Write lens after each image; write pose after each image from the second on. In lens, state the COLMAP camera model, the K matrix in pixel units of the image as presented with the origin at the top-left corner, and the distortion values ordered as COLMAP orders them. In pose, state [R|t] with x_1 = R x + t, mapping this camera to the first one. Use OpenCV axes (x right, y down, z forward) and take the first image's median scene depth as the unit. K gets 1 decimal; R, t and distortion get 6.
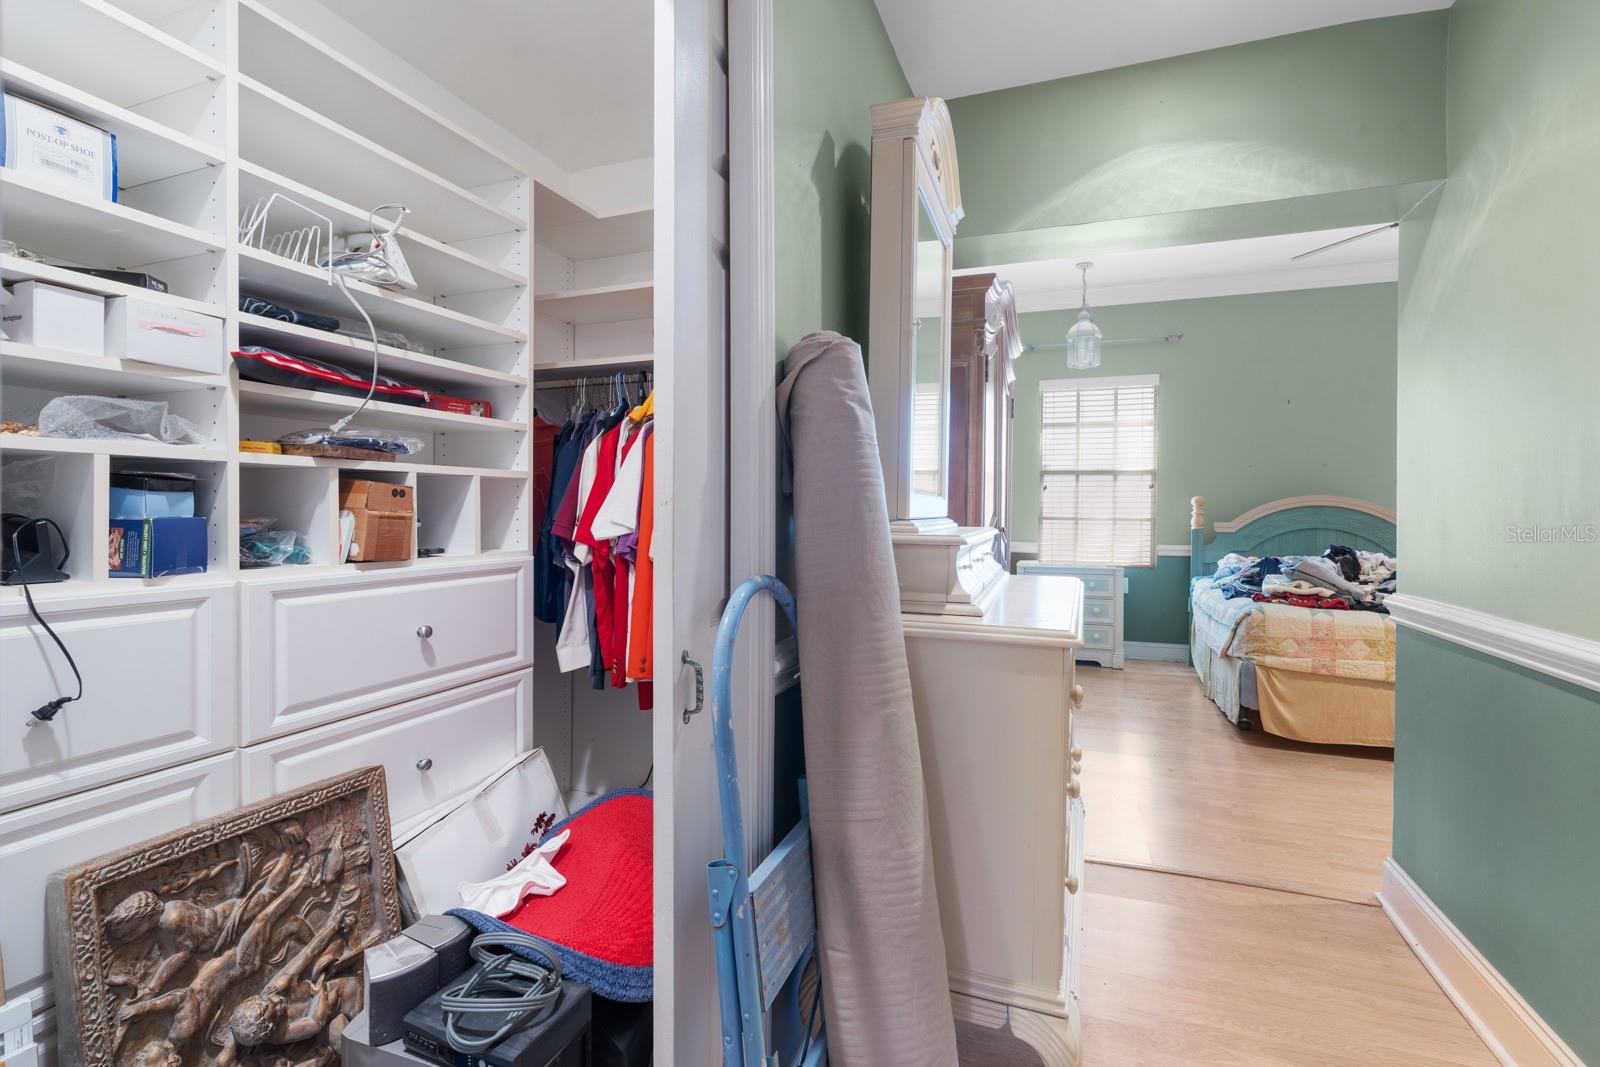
lens RADIAL K [[722.2, 0, 795.0], [0, 722.2, 517.3], [0, 0, 1]] dist [-0.001498, 0.000305]
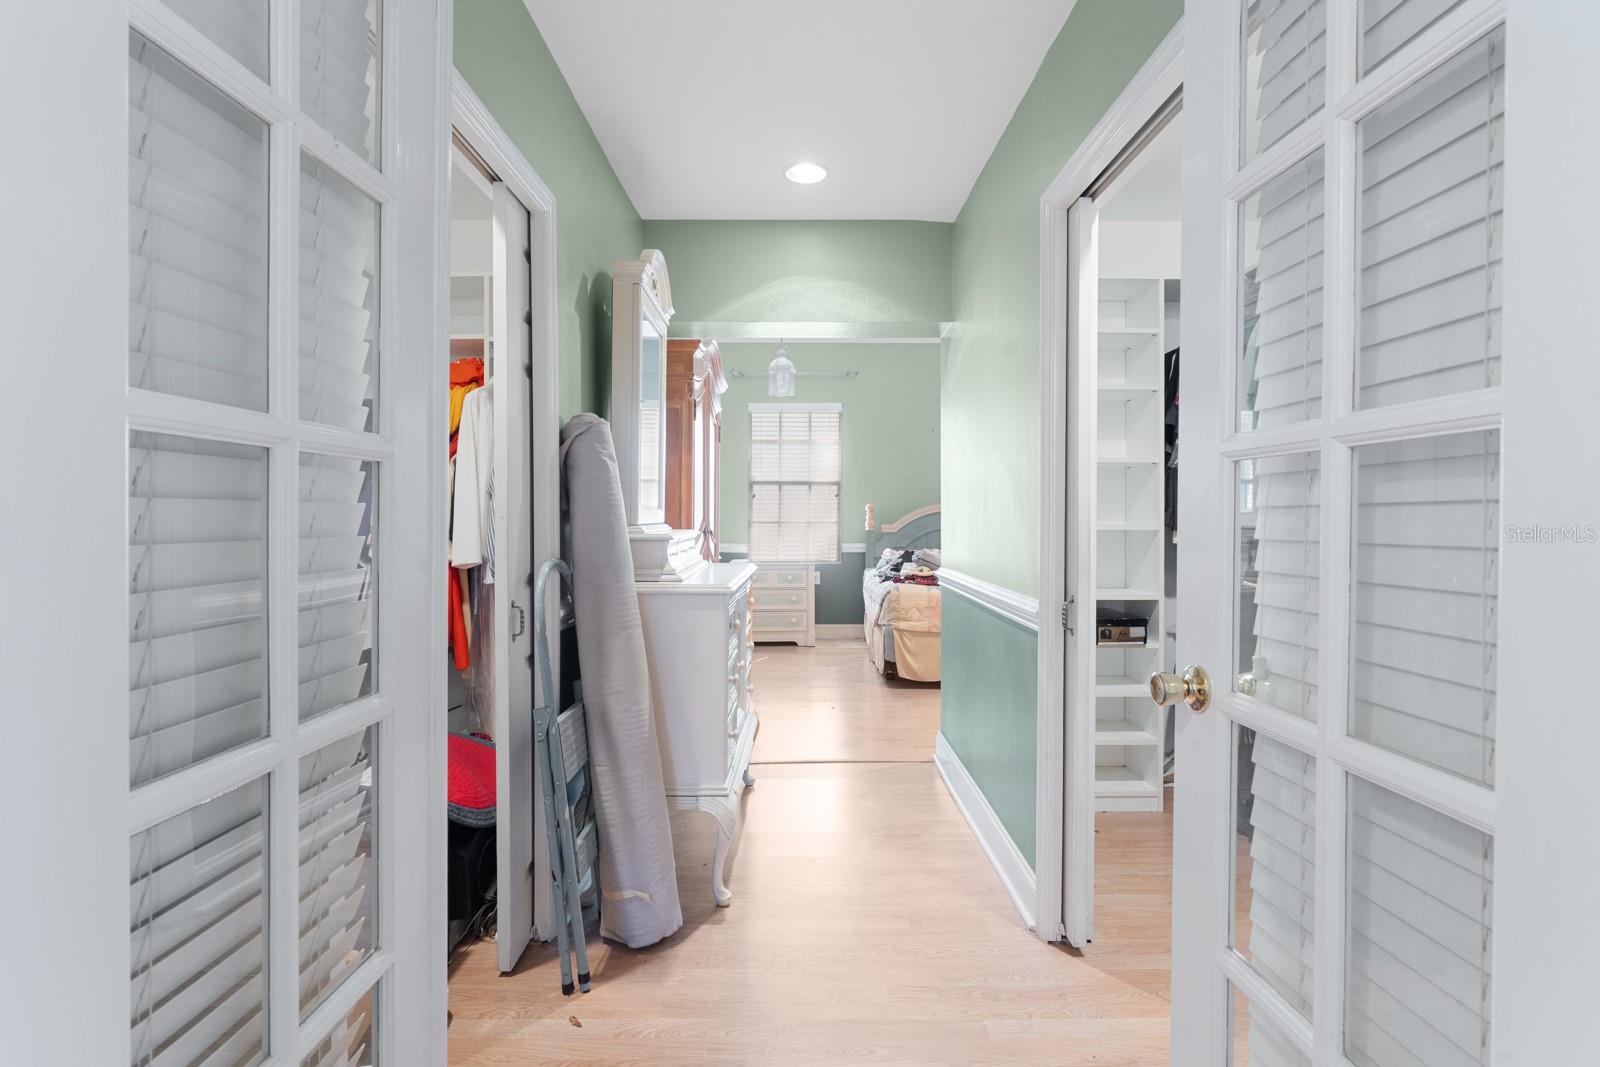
lens RADIAL K [[788.8, 0, 797.2], [0, 788.8, 519.2], [0, 0, 1]] dist [-0.031281, -0.000143]
pose [[0.935131, -0.007362, 0.354226, -0.104589], [0.008441, 0.999963, -0.001500, -0.003401], [-0.354202, 0.004393, 0.935159, -0.603897]]
